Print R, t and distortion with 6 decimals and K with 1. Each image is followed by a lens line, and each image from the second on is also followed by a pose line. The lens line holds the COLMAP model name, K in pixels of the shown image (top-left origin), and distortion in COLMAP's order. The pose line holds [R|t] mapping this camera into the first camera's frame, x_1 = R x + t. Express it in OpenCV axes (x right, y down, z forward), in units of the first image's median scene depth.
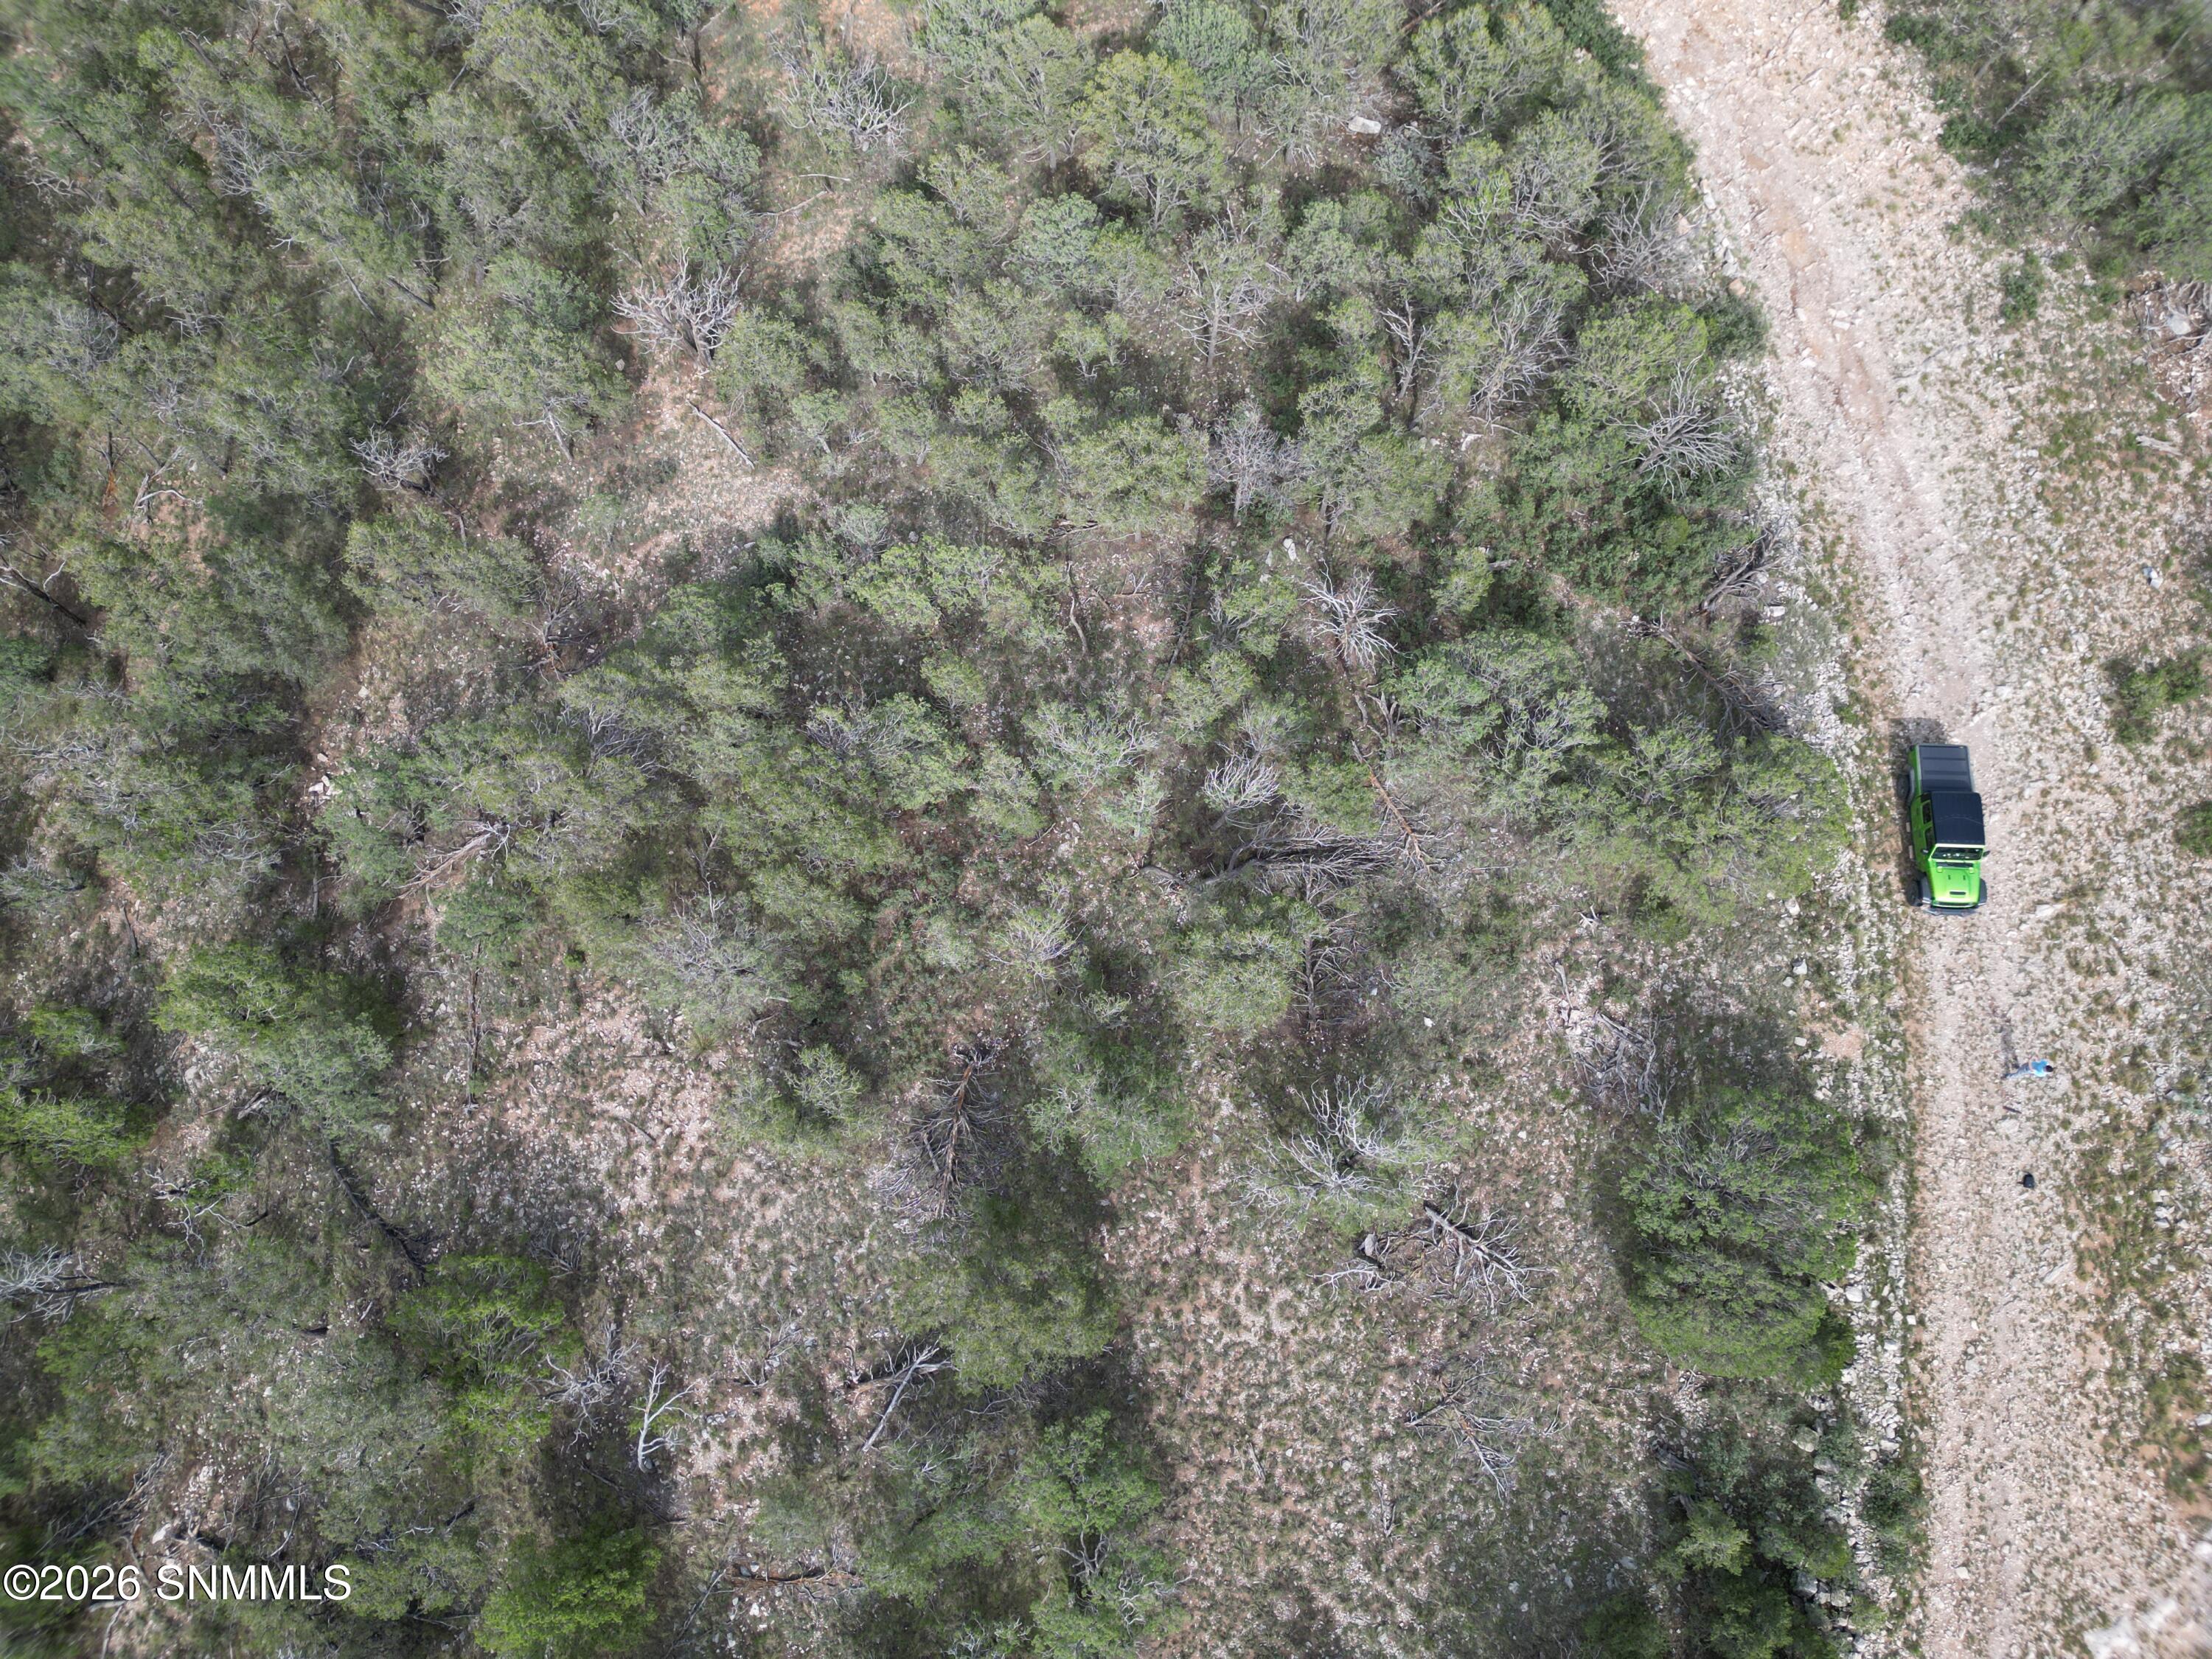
lens RADIAL K [[1539.9, 0, 1109.1], [0, 1539.9, 825.1], [0, 0, 1]] dist [0.076645, -0.089403]
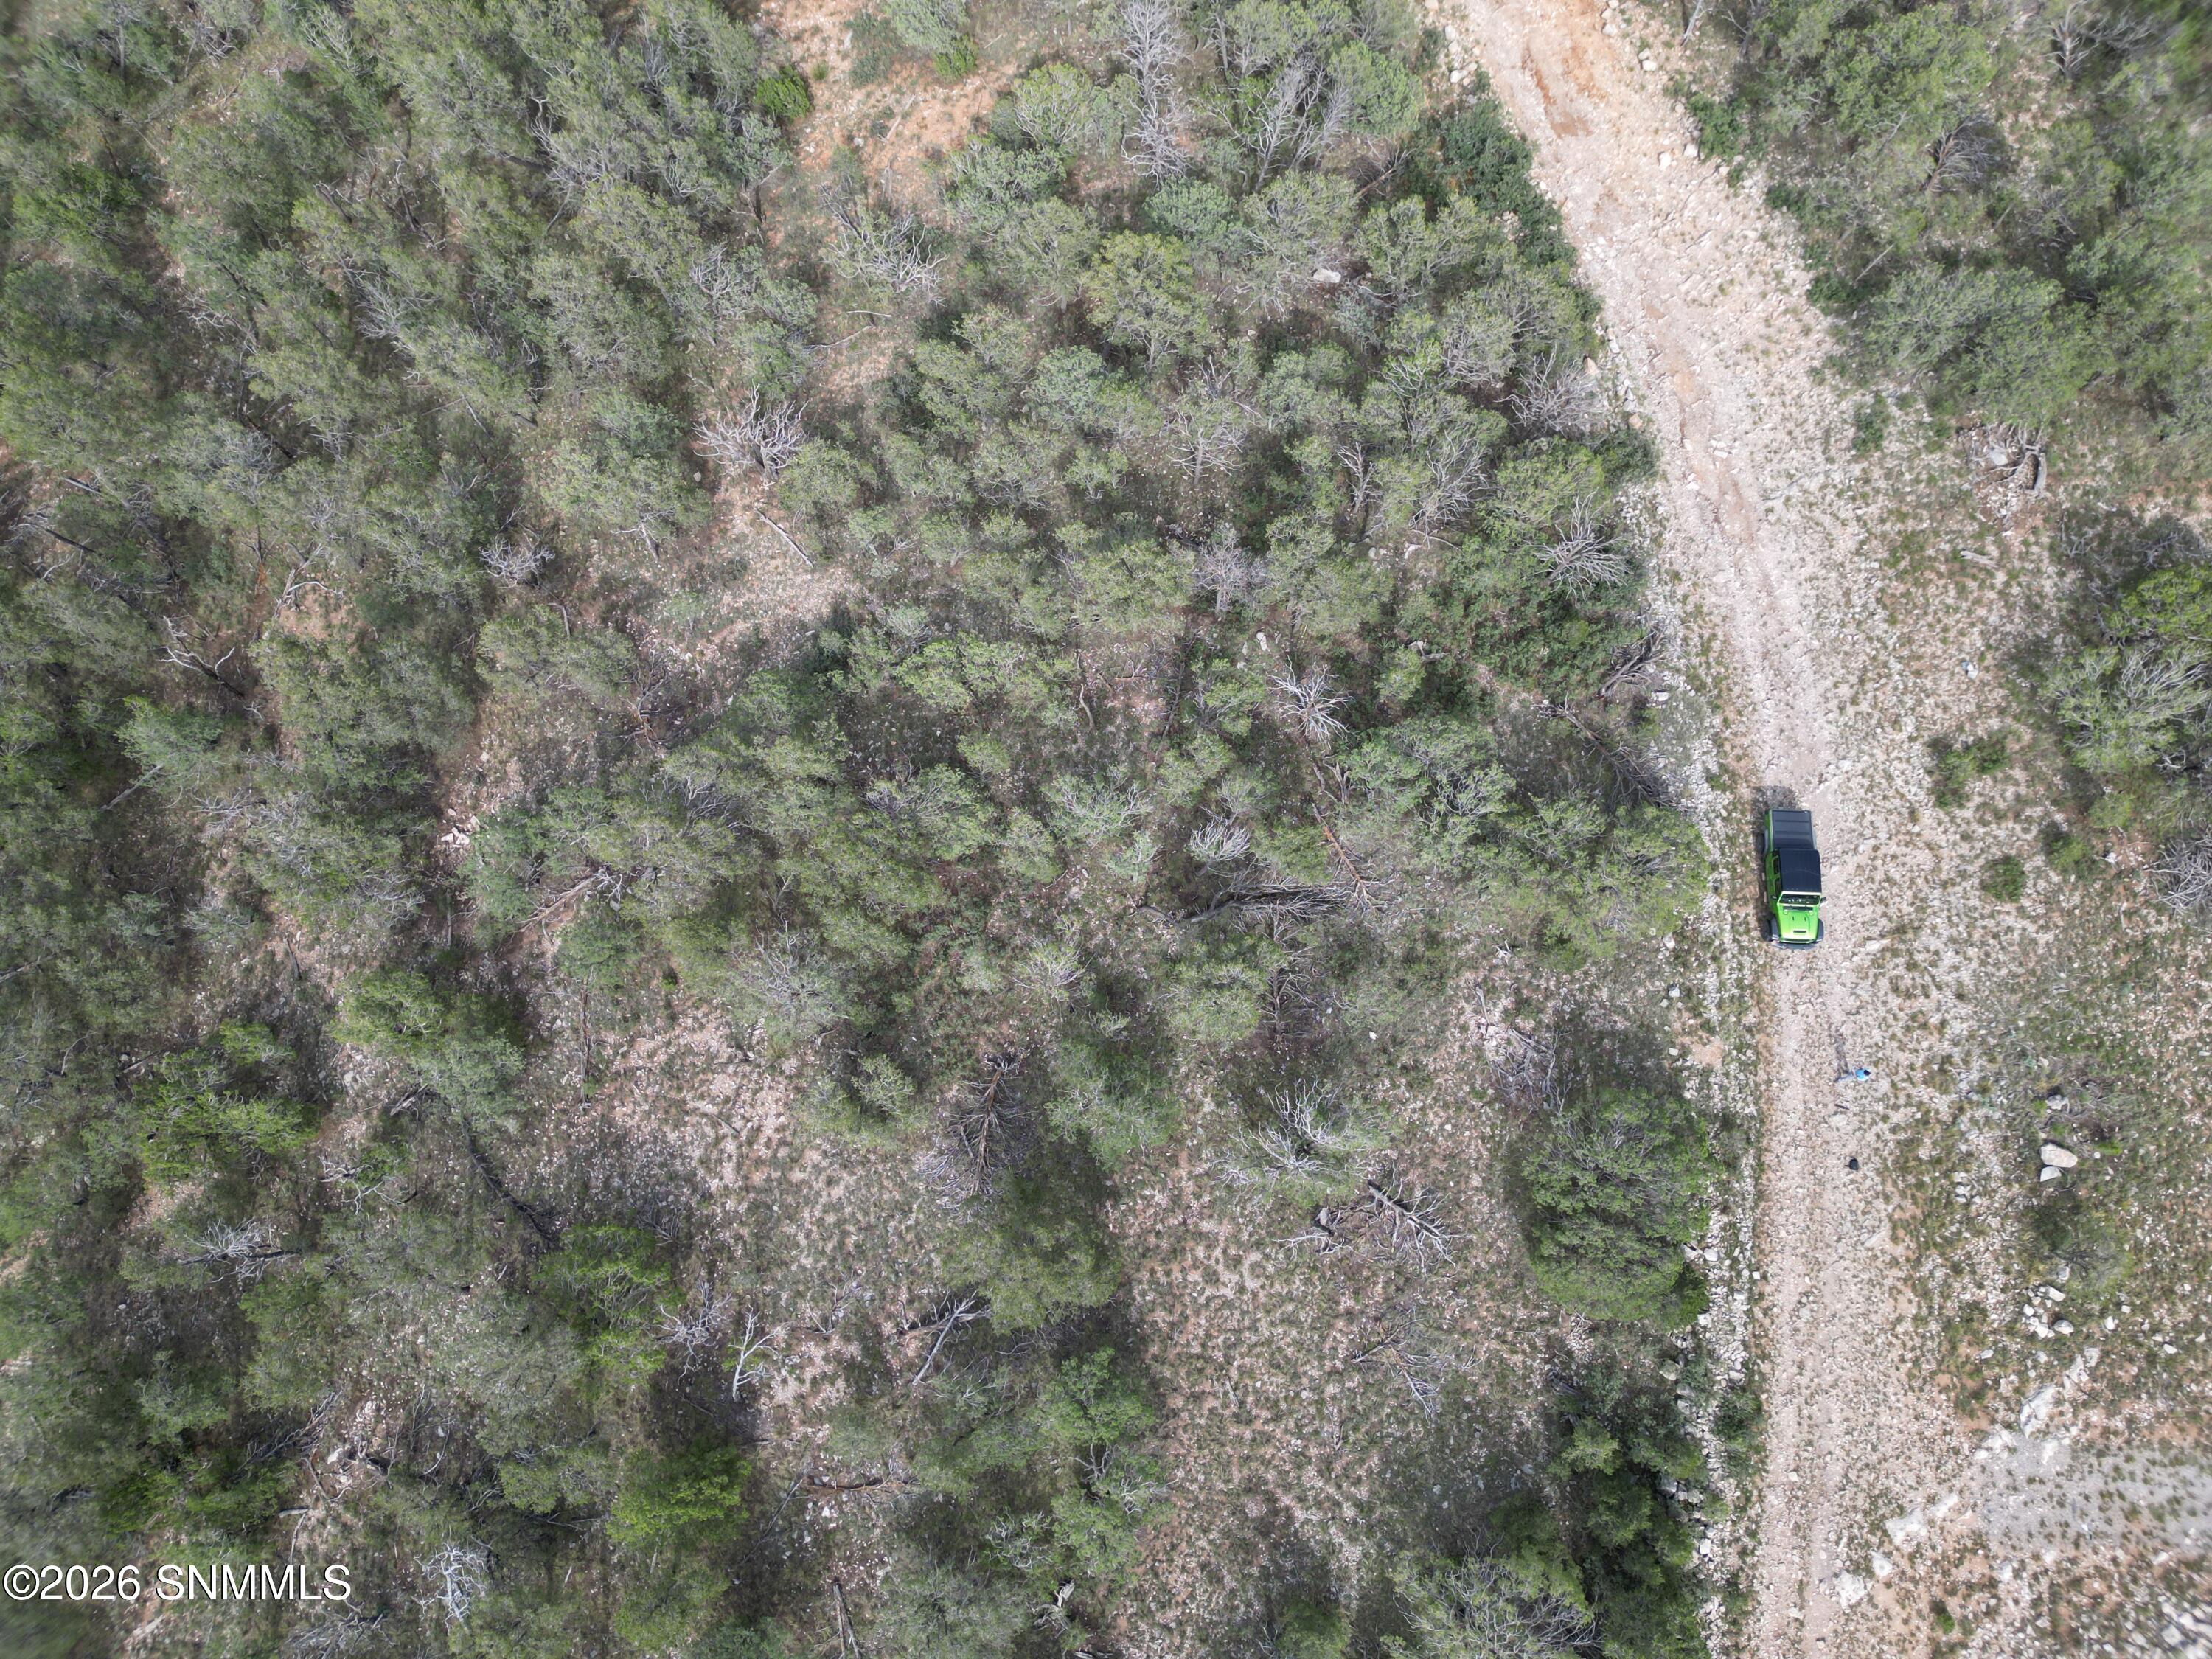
lens RADIAL K [[1514.7, 0, 1106.0], [0, 1514.7, 829.5], [0, 0, 1]] dist [0.094490, -0.138818]
pose [[0.999999, -0.000555, -0.000943, -0.003779], [0.000556, 1.000000, 0.000804, -0.035879], [0.000943, -0.000804, 0.999999, -0.199807]]
